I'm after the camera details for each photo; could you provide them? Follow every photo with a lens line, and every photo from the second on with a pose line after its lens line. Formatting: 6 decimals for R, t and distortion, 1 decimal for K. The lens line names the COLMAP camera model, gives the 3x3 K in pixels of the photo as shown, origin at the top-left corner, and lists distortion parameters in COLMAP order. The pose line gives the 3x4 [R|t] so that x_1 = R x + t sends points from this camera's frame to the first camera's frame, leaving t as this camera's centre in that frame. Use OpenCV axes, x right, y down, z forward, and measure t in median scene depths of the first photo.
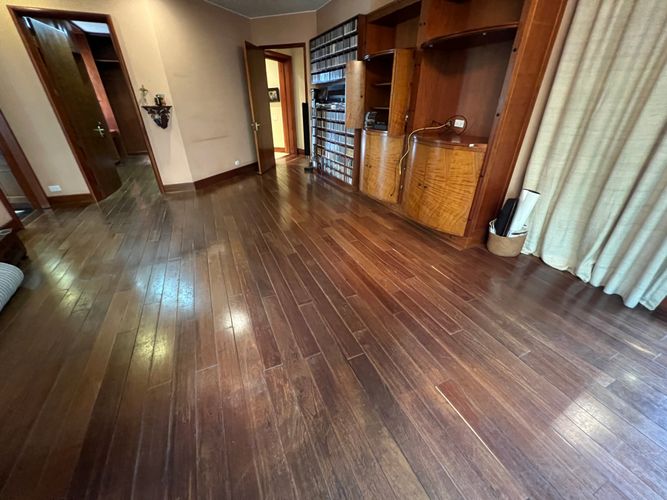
lens RADIAL K [[268.4, 0, 334.8], [0, 268.4, 249.2], [0, 0, 1]] dist [-0.002854, 0.000158]
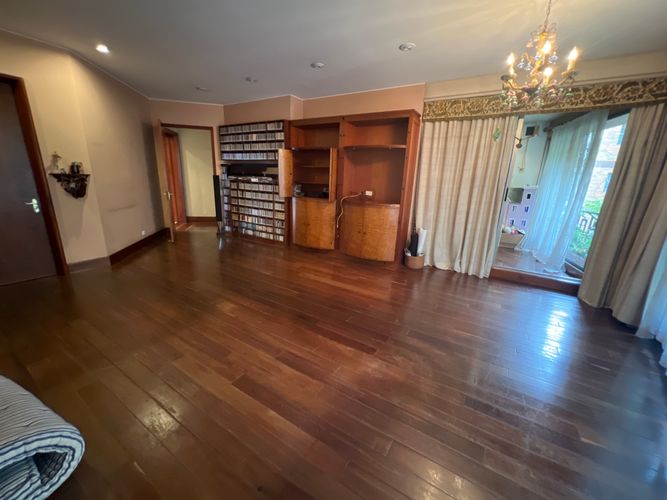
lens RADIAL K [[268.4, 0, 330.1], [0, 268.4, 251.6], [0, 0, 1]] dist [-0.002854, 0.000158]
pose [[0.836444, -0.114522, 0.535953, -0.465478], [0.229942, 0.961020, -0.153514, 0.036544], [-0.497481, 0.251644, 0.830173, -0.080003]]
